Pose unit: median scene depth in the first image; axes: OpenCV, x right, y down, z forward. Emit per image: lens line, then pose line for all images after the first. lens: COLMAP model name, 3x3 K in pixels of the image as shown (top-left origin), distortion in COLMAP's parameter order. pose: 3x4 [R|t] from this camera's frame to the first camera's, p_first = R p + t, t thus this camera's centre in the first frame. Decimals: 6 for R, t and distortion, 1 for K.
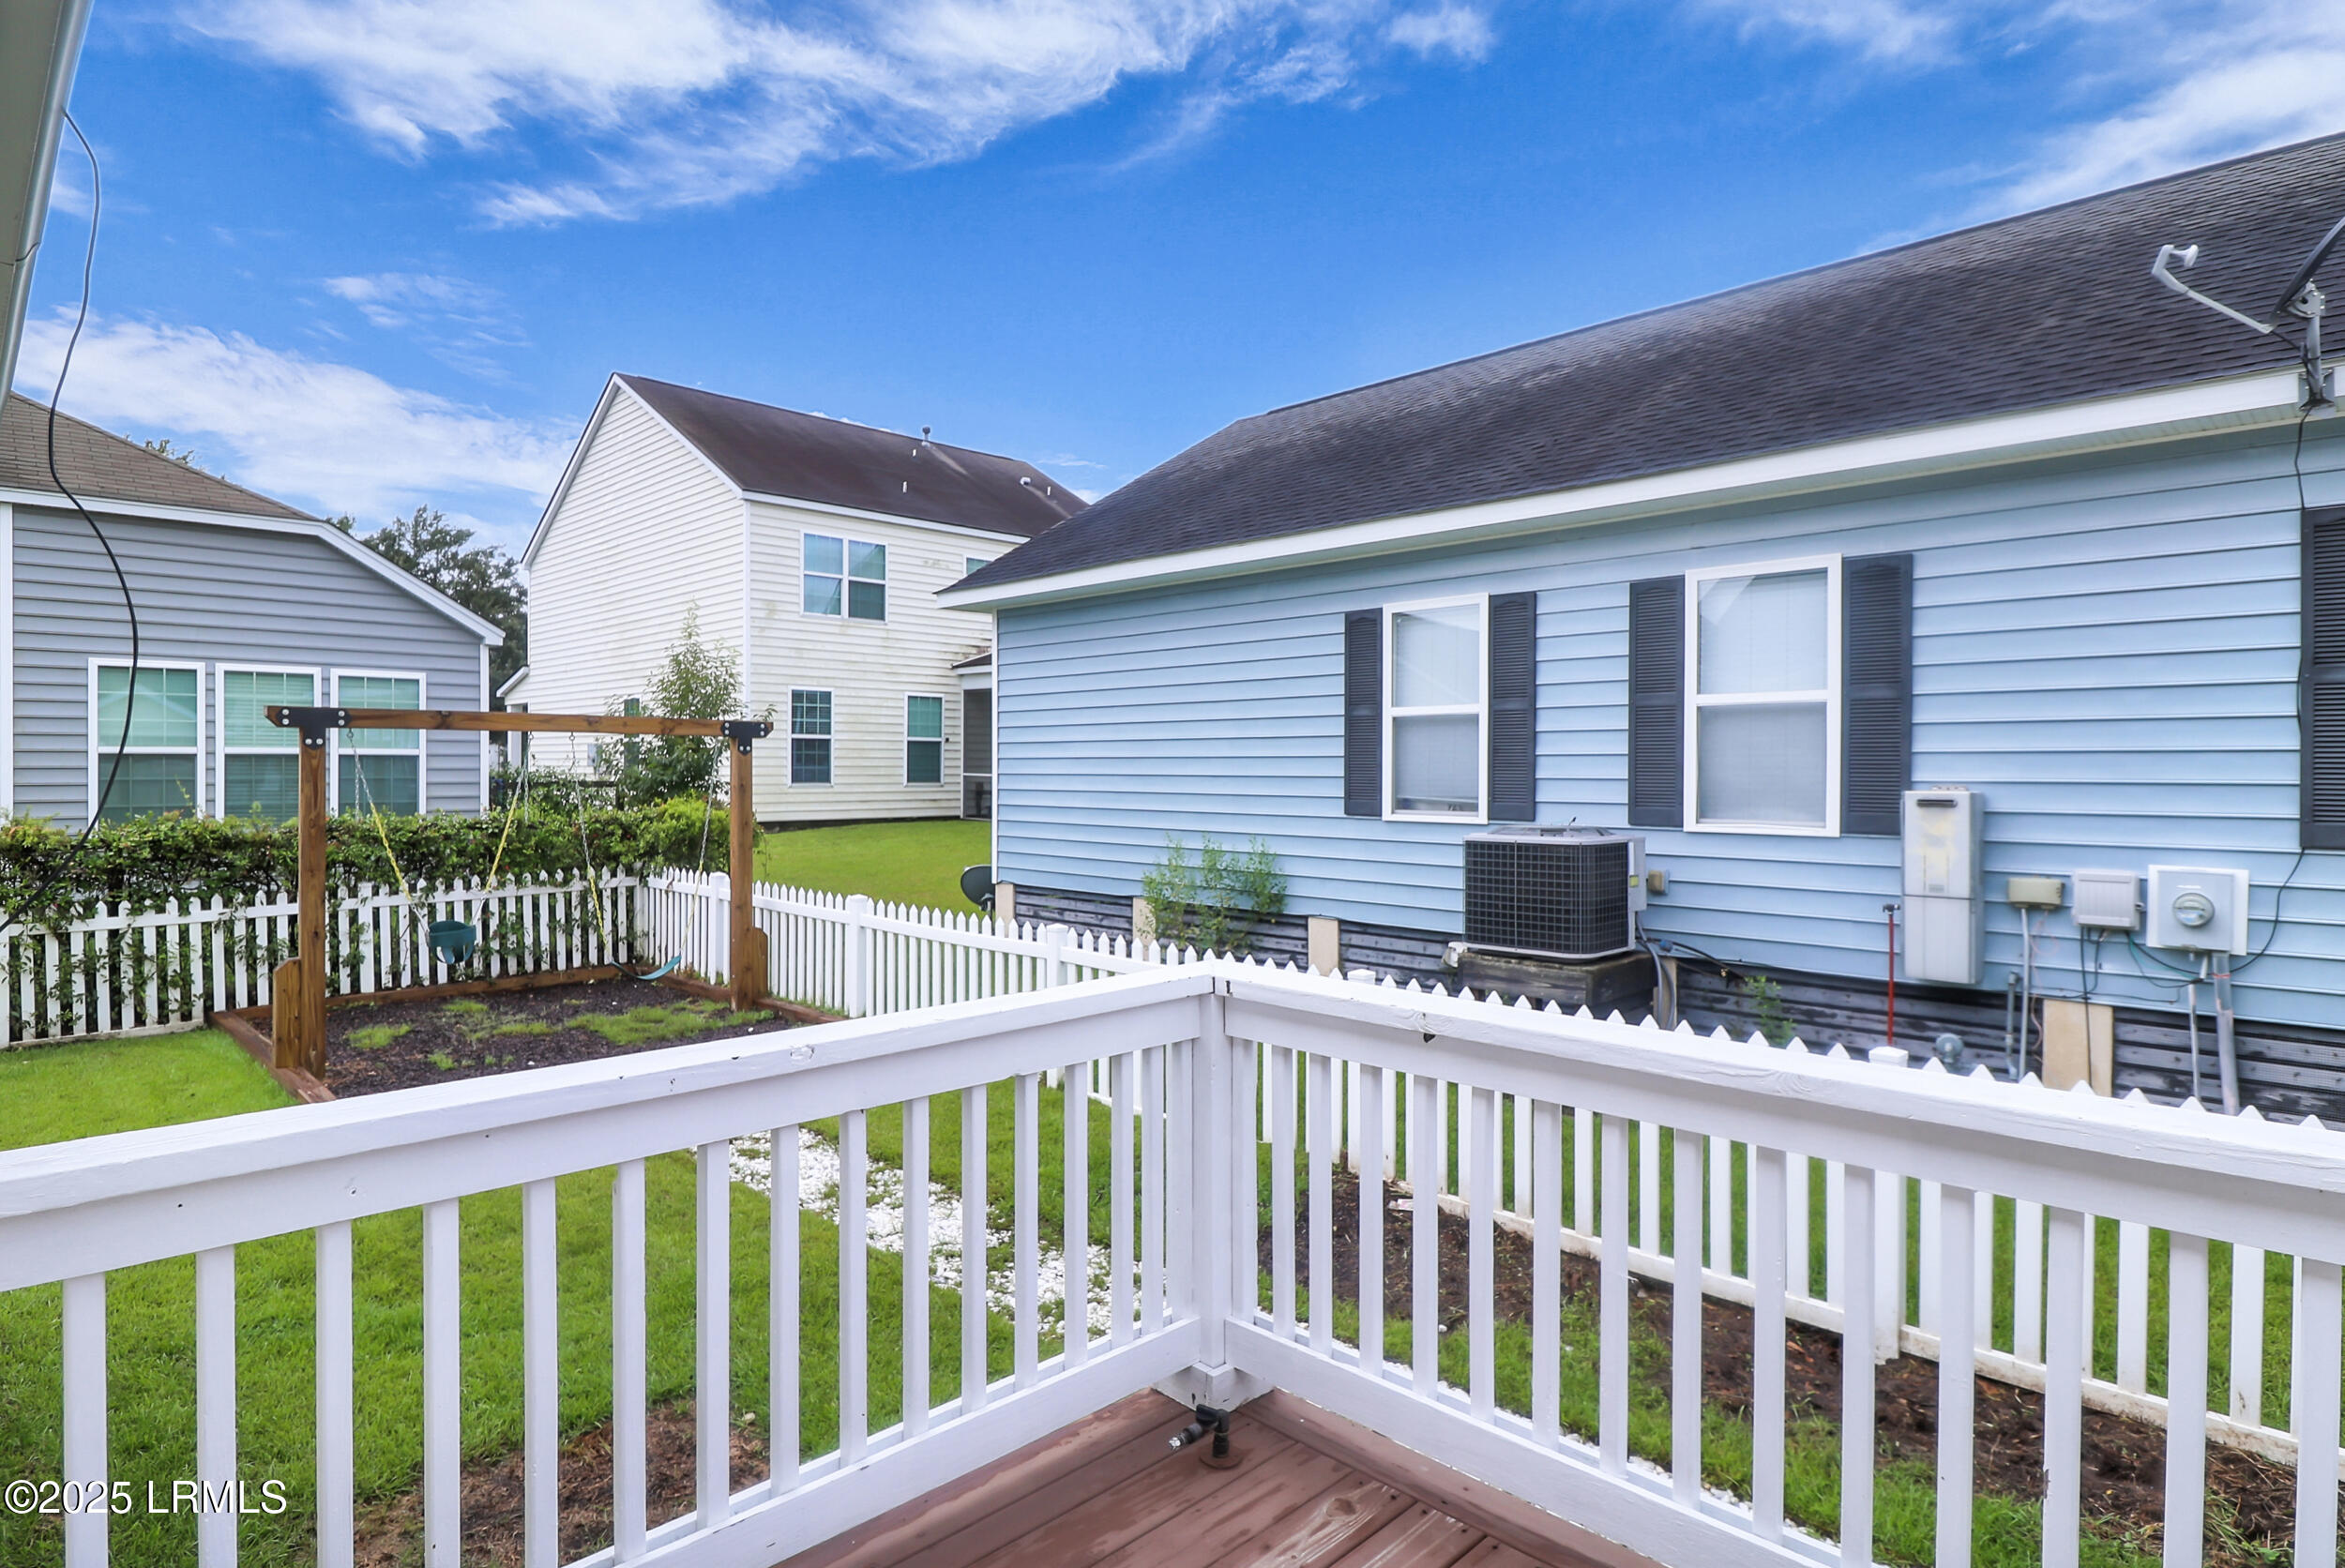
lens RADIAL K [[1242.8, 0, 1186.7], [0, 1242.8, 788.7], [0, 0, 1]] dist [-0.007408, -0.010591]
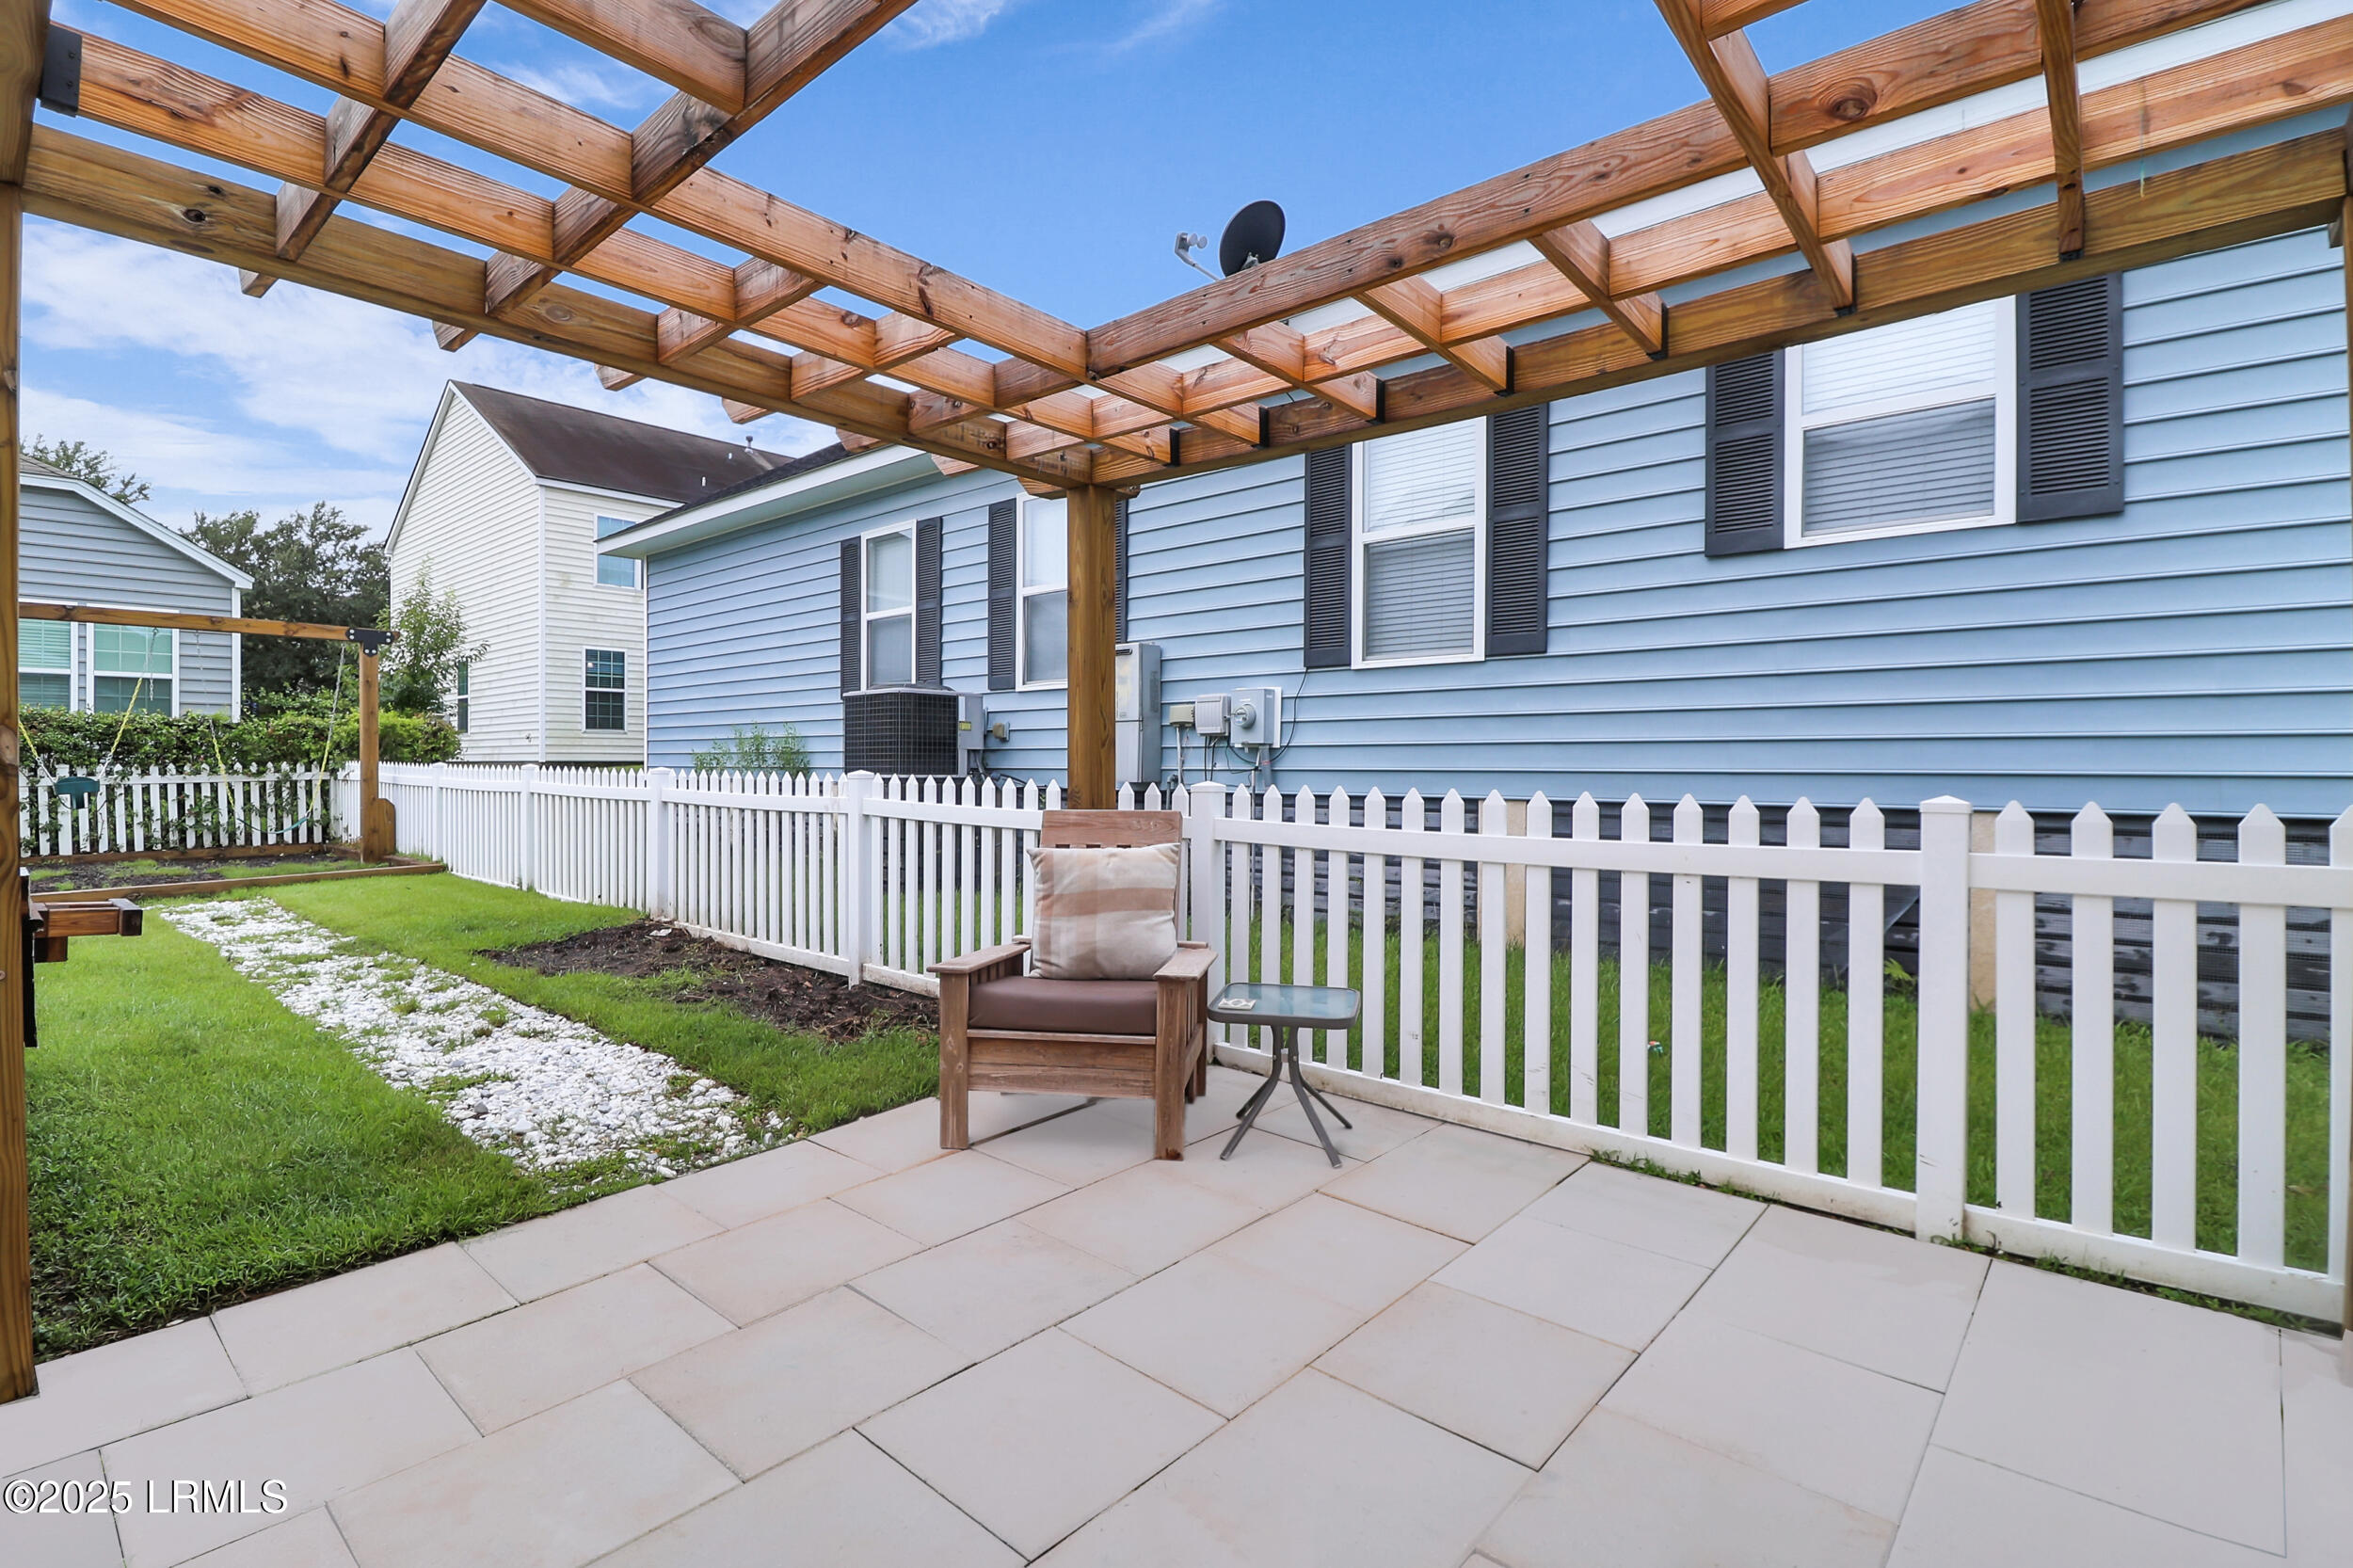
lens RADIAL K [[1099.0, 0, 1166.0], [0, 1099.0, 771.9], [0, 0, 1]] dist [-0.008461, -0.004929]
pose [[0.998532, -0.001280, 0.054156, 0.393895], [0.001674, 0.999972, -0.007243, 0.101362], [-0.054145, 0.007323, 0.998506, -0.134034]]
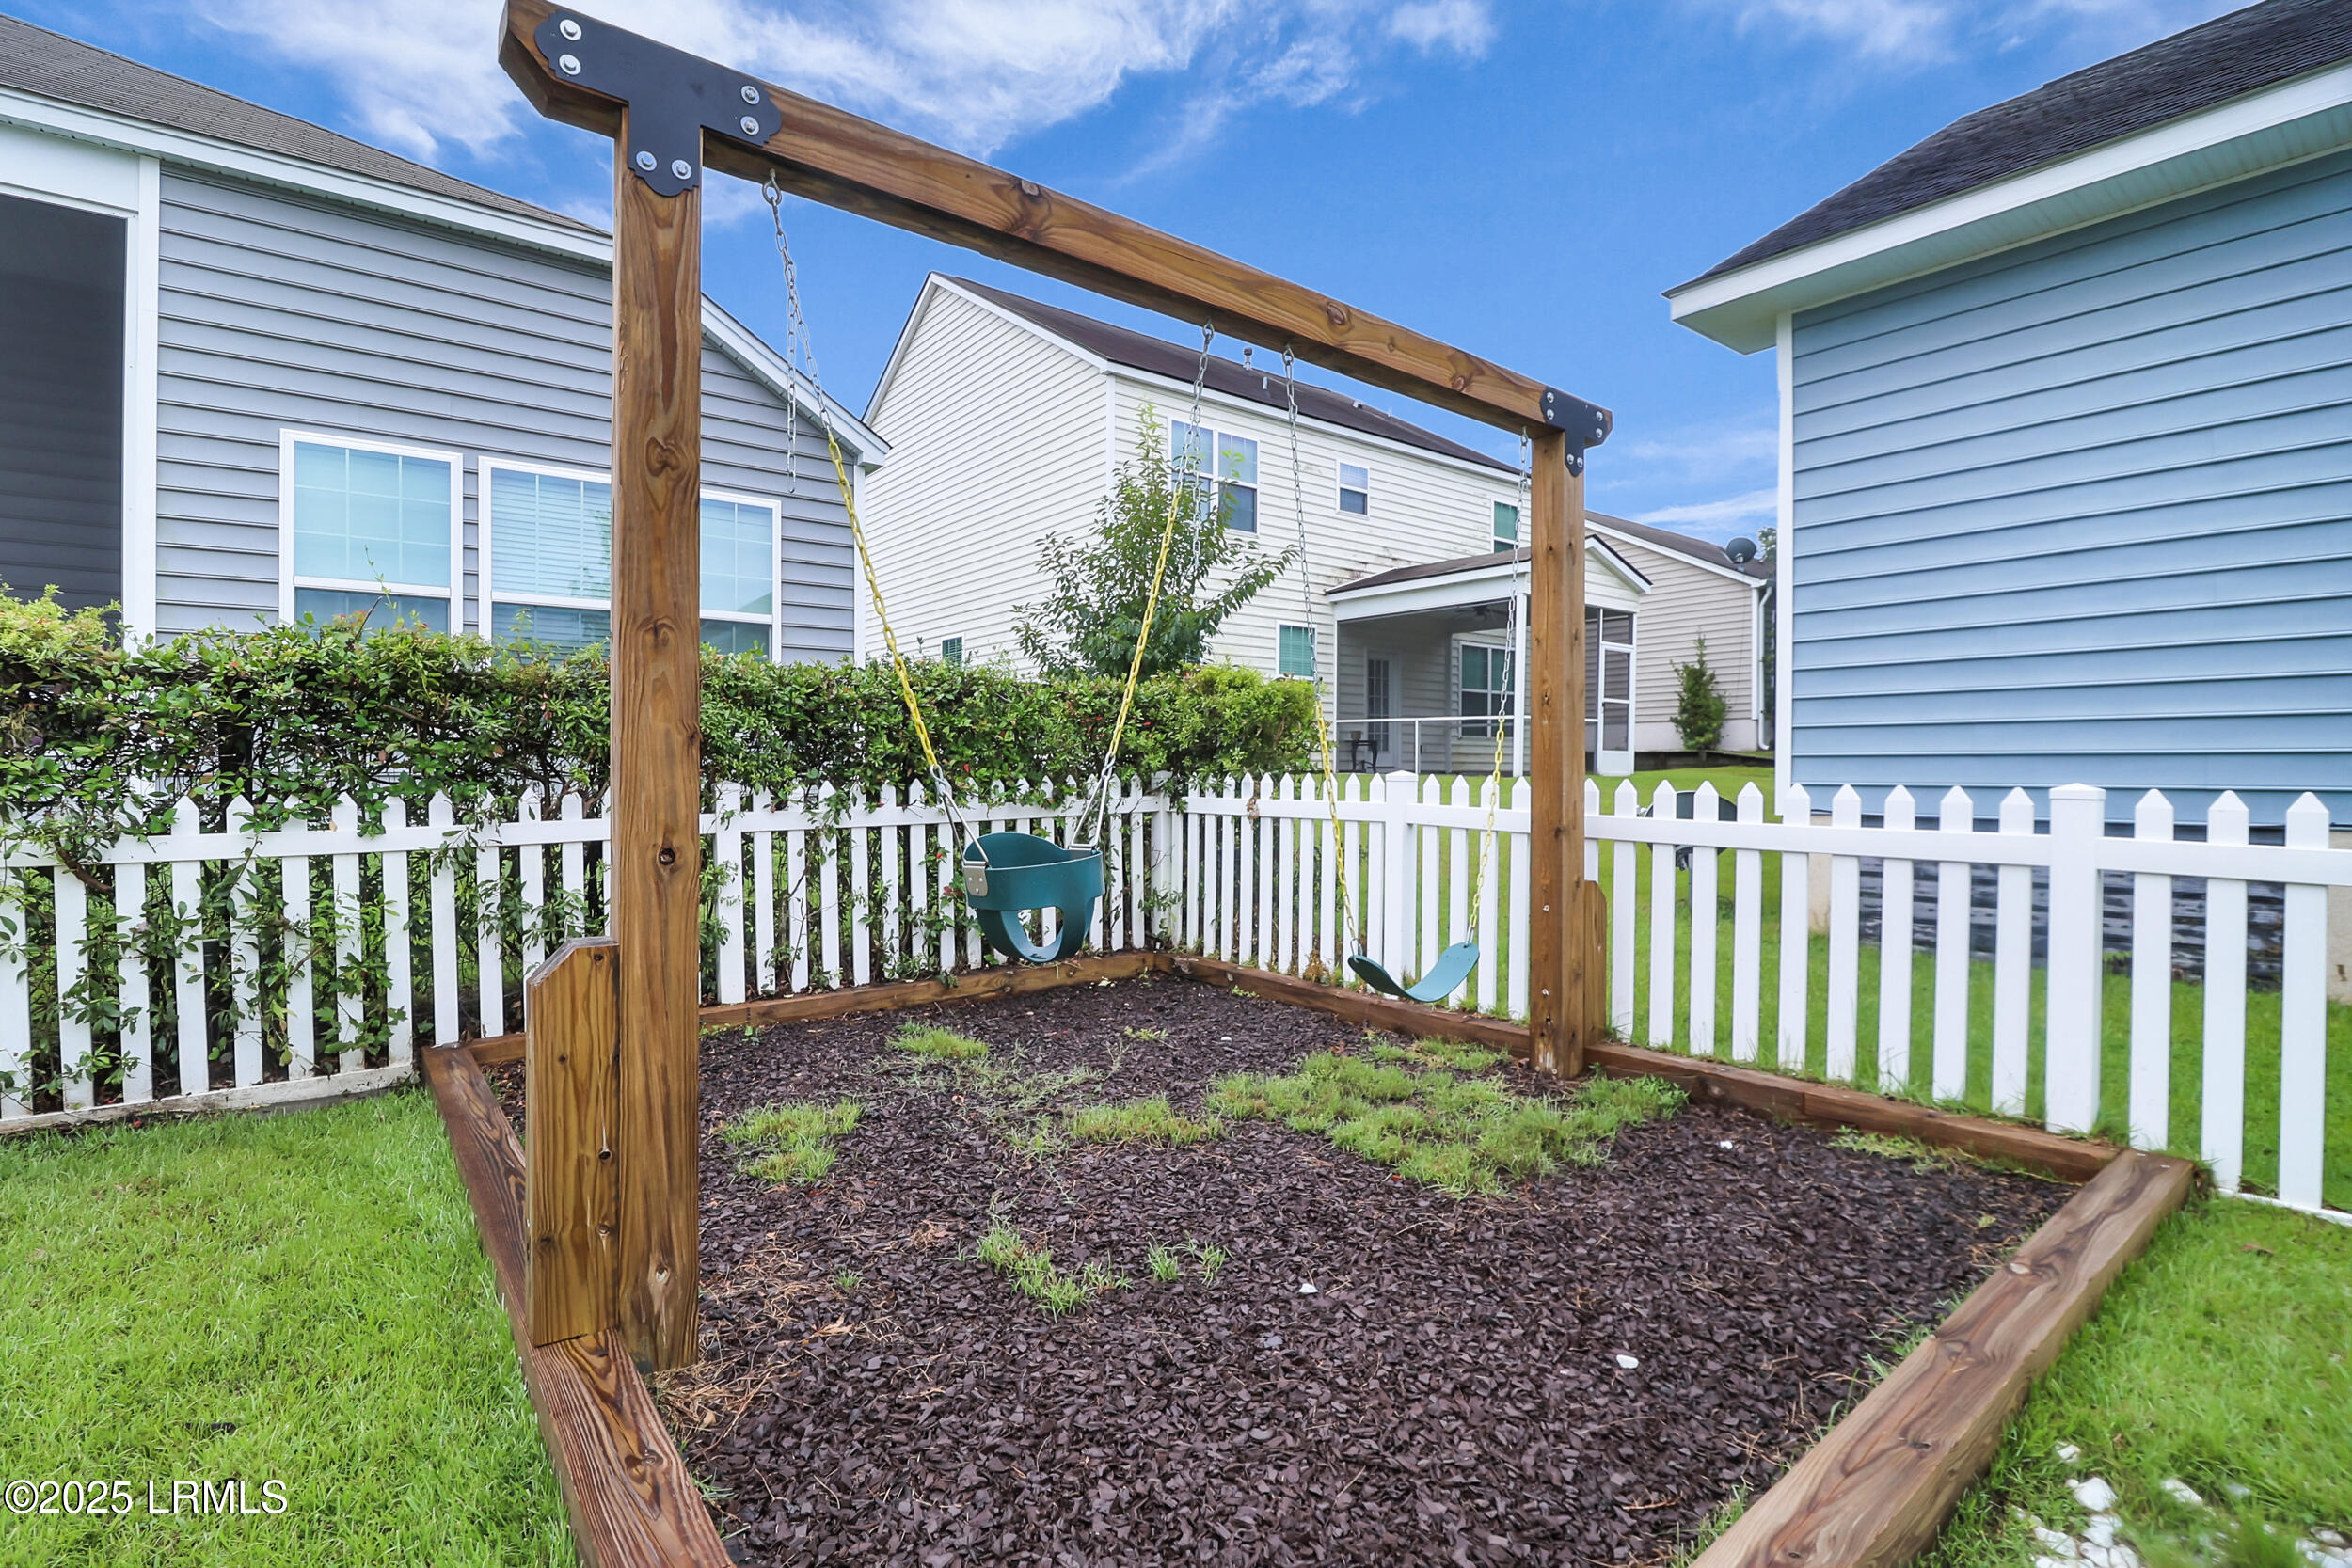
lens RADIAL K [[1098.4, 0, 1164.9], [0, 1098.4, 784.6], [0, 0, 1]] dist [-0.008461, -0.004929]
pose [[0.985514, 0.007584, -0.169425, -0.453678], [-0.006144, 0.999940, 0.009021, 0.078209], [0.169483, -0.007849, 0.985502, 0.647588]]
